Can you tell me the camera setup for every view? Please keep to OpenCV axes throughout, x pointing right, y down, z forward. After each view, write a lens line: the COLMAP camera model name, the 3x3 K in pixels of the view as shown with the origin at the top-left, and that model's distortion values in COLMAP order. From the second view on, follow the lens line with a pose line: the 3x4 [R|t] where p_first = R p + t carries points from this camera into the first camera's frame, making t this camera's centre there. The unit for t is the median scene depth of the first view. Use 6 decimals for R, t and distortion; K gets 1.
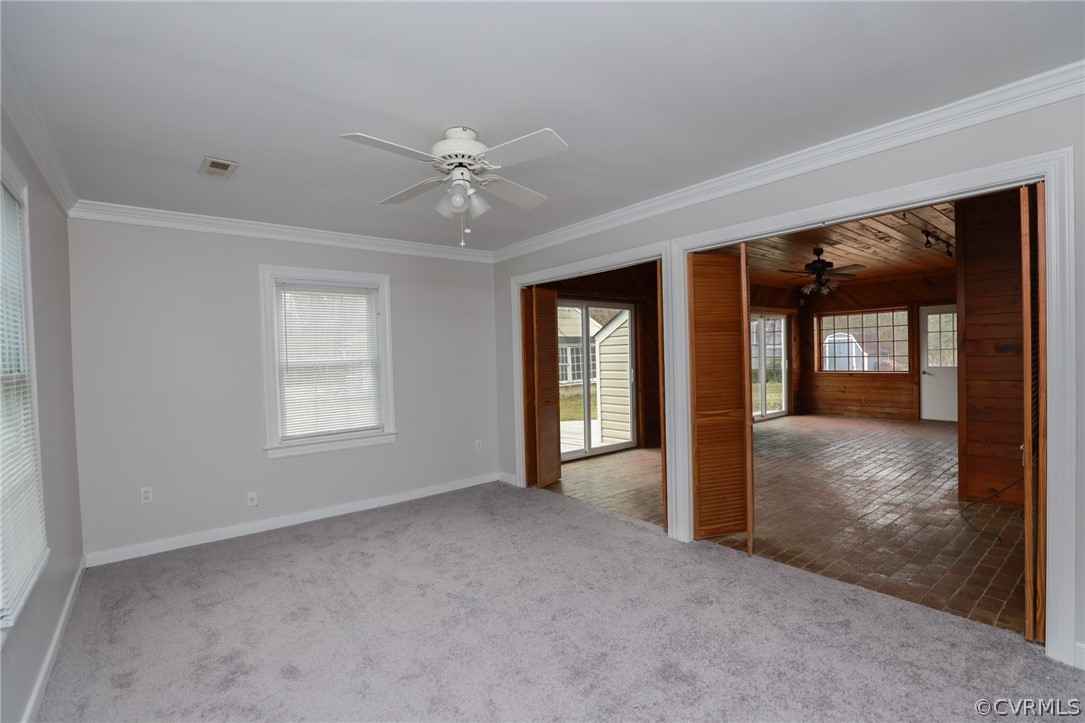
lens RADIAL K [[497.2, 0, 549.5], [0, 497.2, 365.2], [0, 0, 1]] dist [-0.035950, 0.007475]
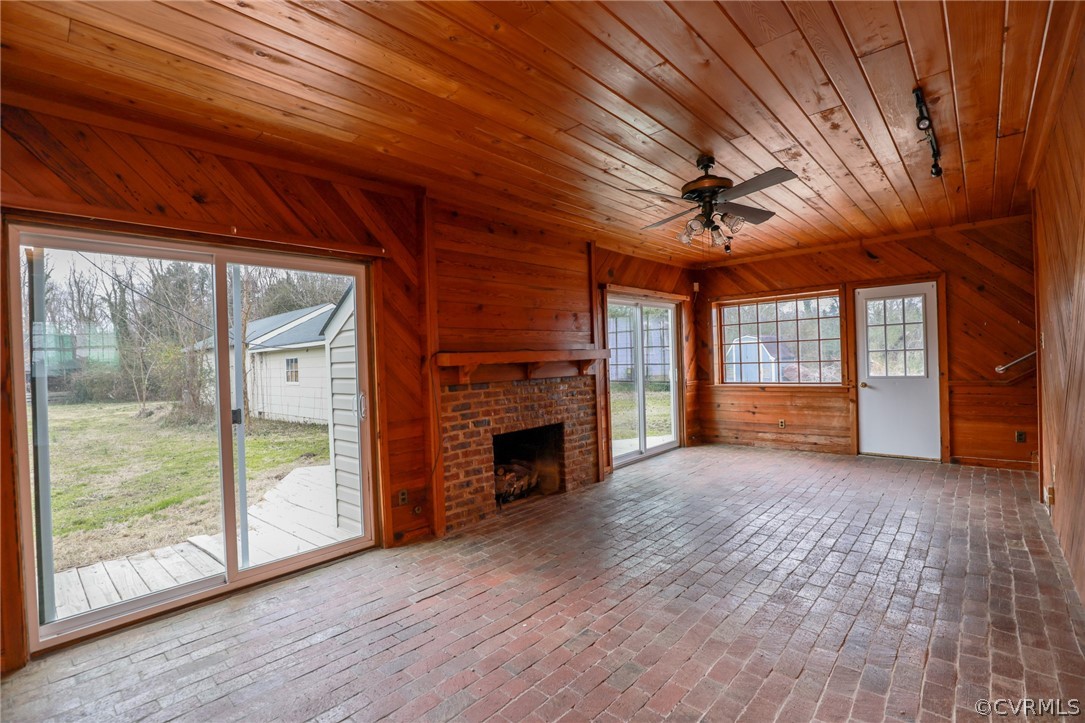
lens RADIAL K [[496.4, 0, 549.3], [0, 496.4, 361.6], [0, 0, 1]] dist [-0.031868, 0.003919]
pose [[0.988109, -0.008327, 0.153527, 0.217270], [0.011295, 0.999766, -0.018473, -0.009835], [-0.153337, 0.019987, 0.987972, 0.371281]]
